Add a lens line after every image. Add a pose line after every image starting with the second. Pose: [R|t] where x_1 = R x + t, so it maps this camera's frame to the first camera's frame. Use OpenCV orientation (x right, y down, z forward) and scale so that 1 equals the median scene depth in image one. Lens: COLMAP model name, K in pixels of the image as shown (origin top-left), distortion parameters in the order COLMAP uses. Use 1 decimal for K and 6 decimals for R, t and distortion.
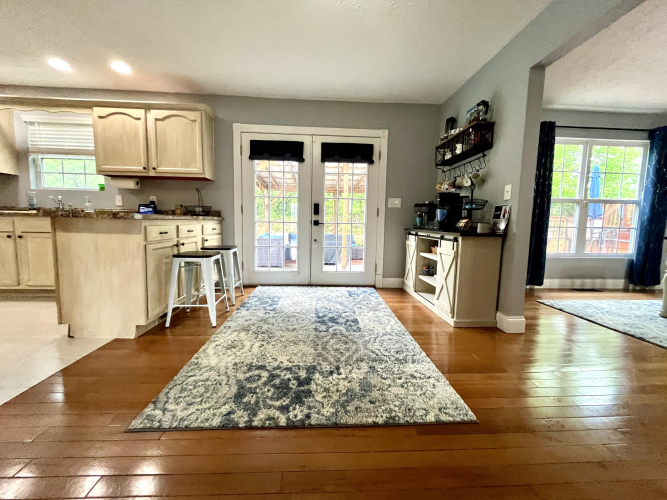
lens RADIAL K [[269.6, 0, 331.6], [0, 269.6, 248.5], [0, 0, 1]] dist [-0.002259, -0.000963]
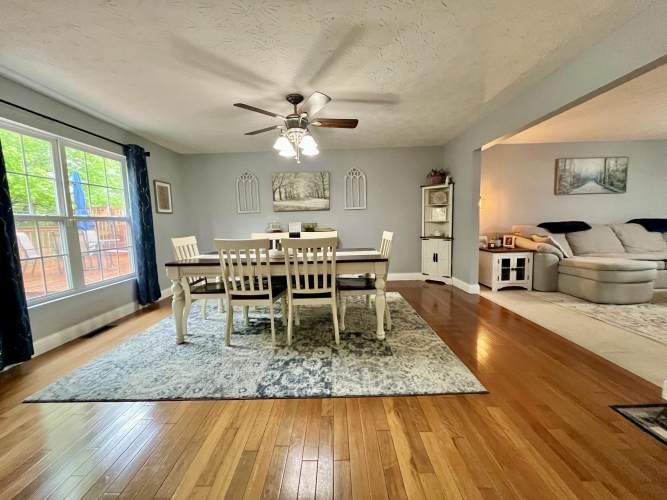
lens RADIAL K [[269.6, 0, 332.2], [0, 269.6, 249.9], [0, 0, 1]] dist [-0.002259, -0.000963]
pose [[0.059712, -0.120191, 0.990953, 0.266448], [0.123600, 0.985976, 0.112139, -0.099228], [-0.990534, 0.115785, 0.073730, 0.265462]]
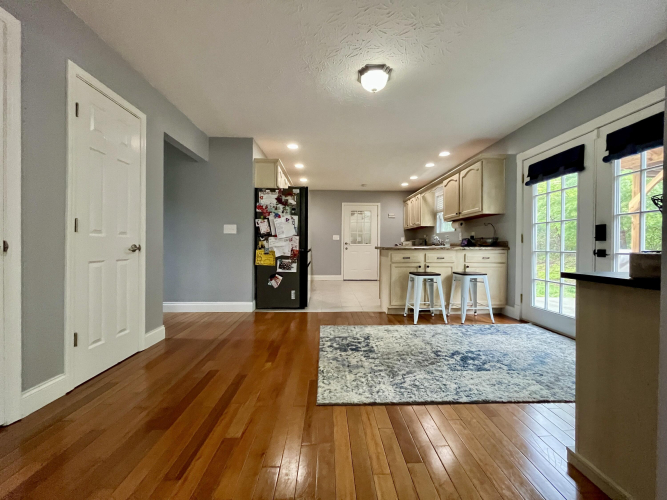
lens RADIAL K [[269.6, 0, 331.3], [0, 269.6, 247.8], [0, 0, 1]] dist [-0.002259, -0.000963]
pose [[-0.033693, -0.015151, -0.999317, 0.687026], [-0.101509, 0.994766, -0.011660, -0.035133], [0.994264, 0.101046, -0.035055, 0.386100]]
